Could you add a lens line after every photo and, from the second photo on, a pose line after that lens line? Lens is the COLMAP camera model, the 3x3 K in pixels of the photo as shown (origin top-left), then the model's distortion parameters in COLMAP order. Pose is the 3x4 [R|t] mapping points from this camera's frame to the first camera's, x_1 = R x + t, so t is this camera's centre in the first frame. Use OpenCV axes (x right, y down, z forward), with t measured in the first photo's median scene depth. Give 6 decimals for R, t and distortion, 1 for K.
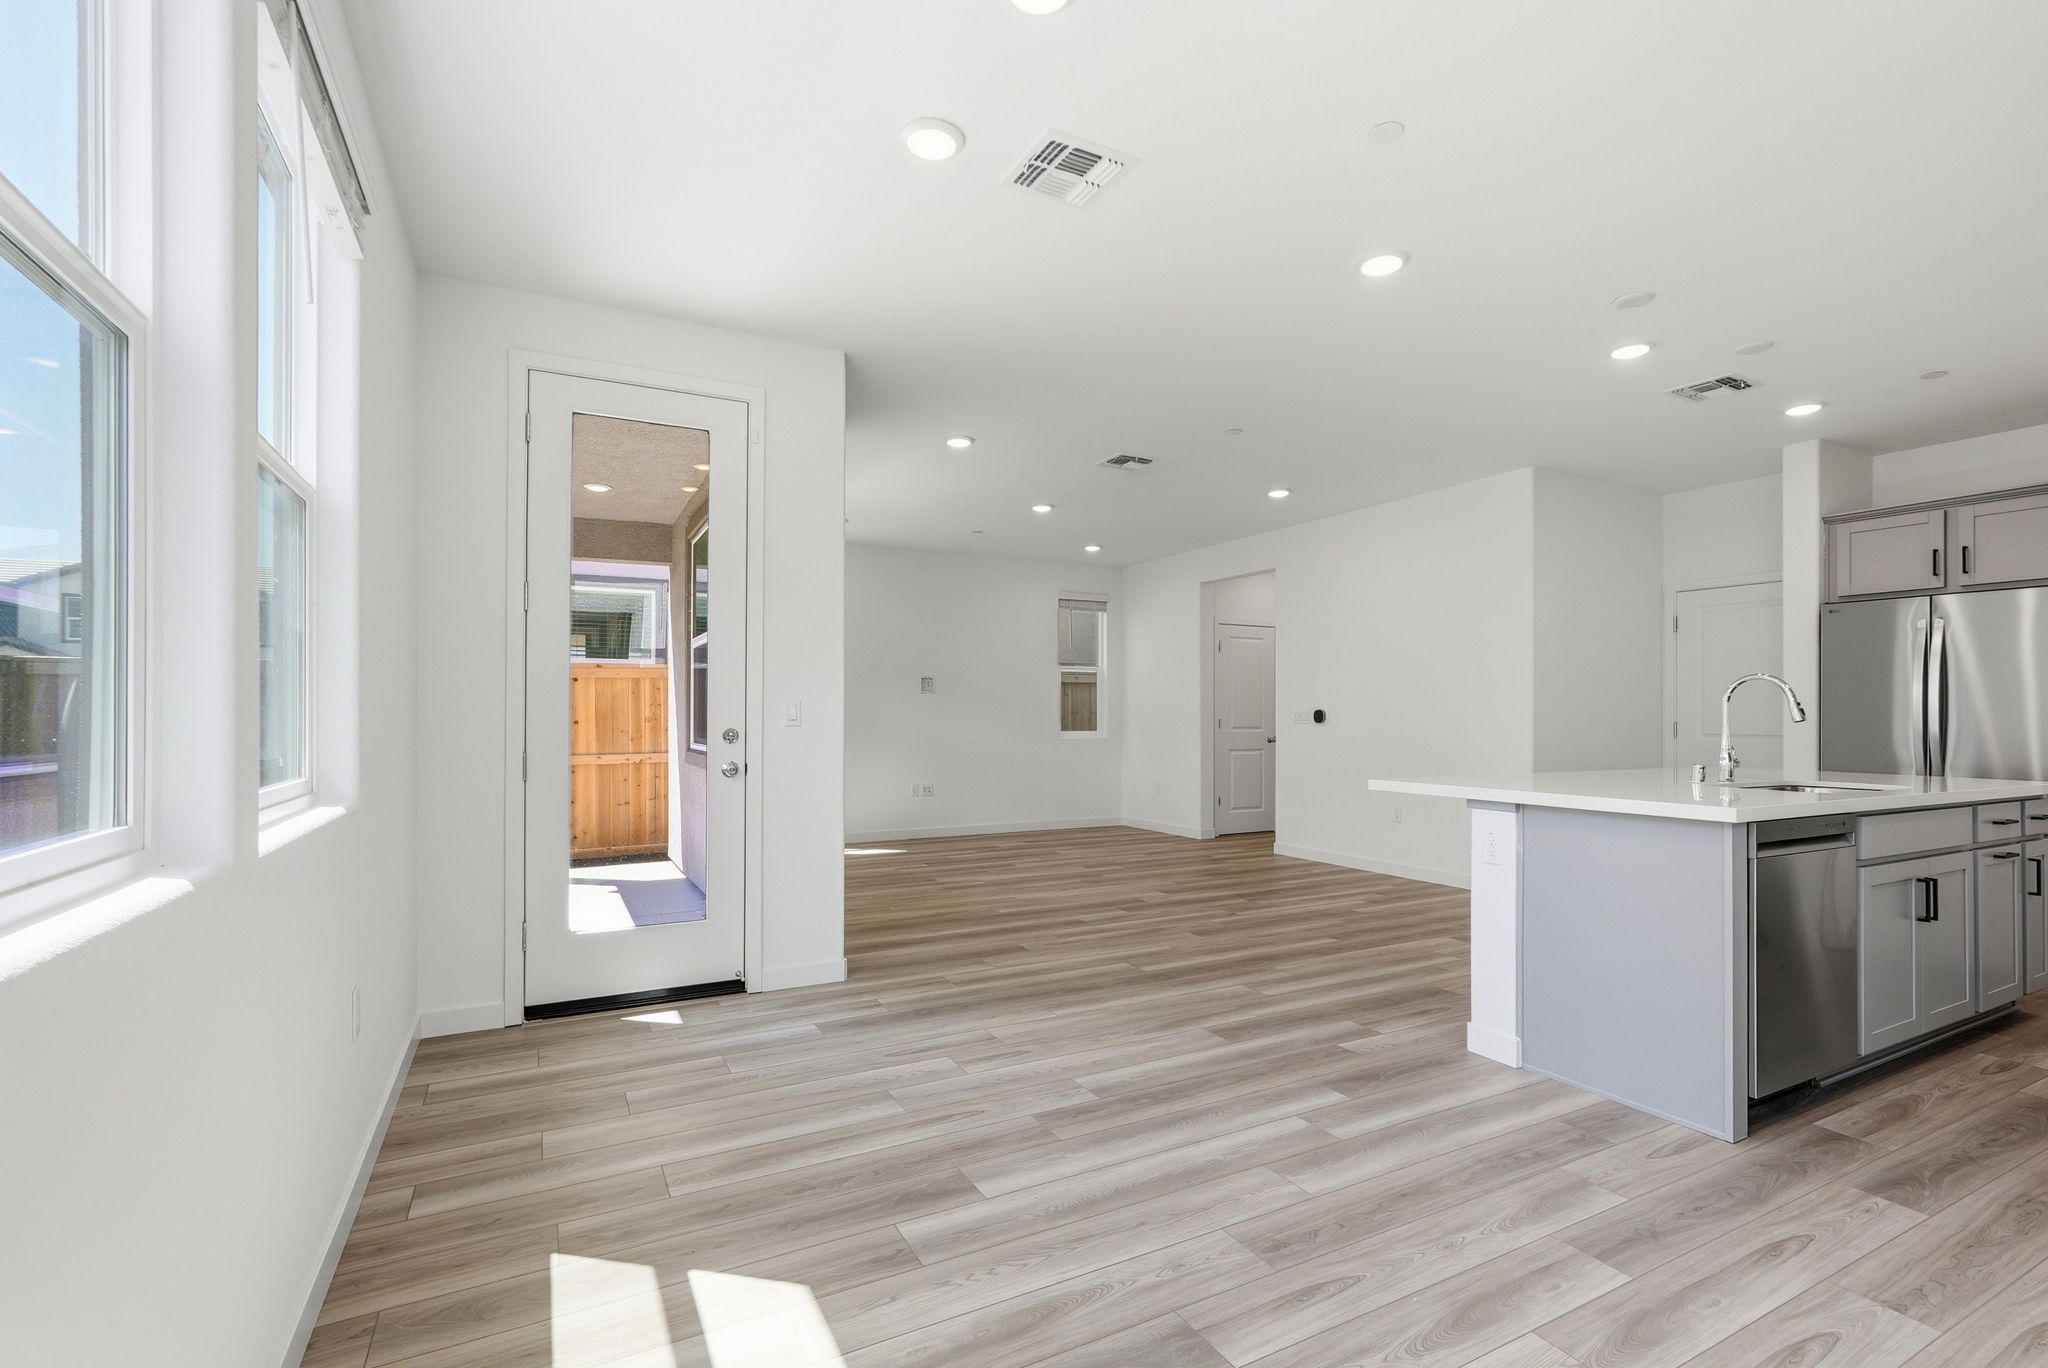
lens RADIAL K [[921.6, 0, 1028.3], [0, 921.6, 687.5], [0, 0, 1]] dist [-0.014684, 0.011486]
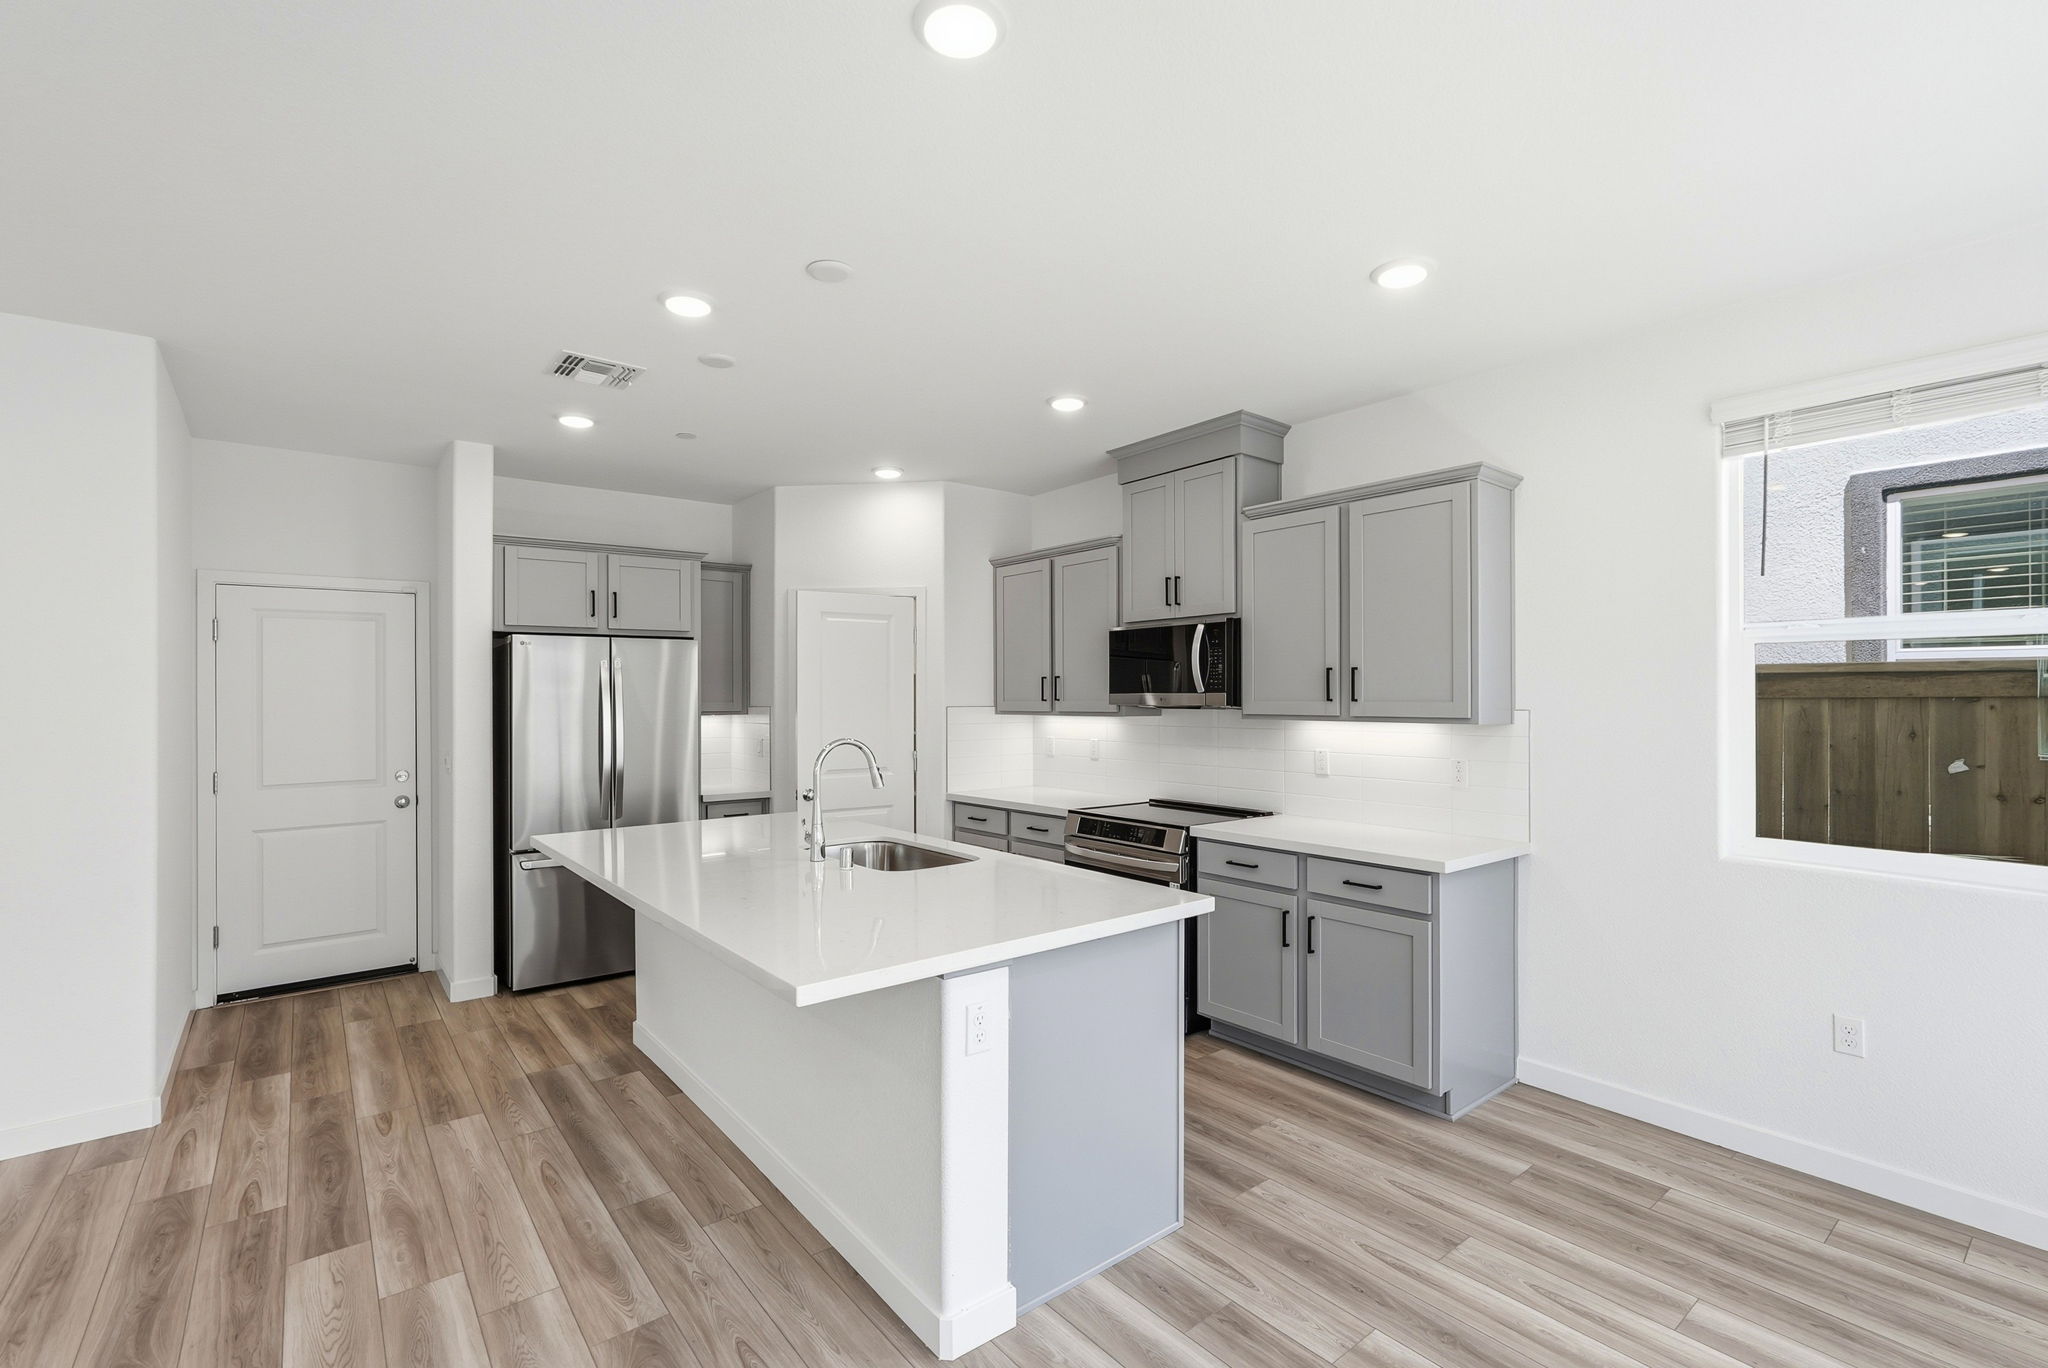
lens RADIAL K [[921.6, 0, 1028.3], [0, 921.6, 687.5], [0, 0, 1]] dist [-0.014684, 0.011486]
pose [[-0.182832, 0.004241, 0.983135, -0.113270], [-0.023408, 0.999688, -0.008665, -0.049201], [-0.982865, -0.024598, -0.182676, 0.759655]]
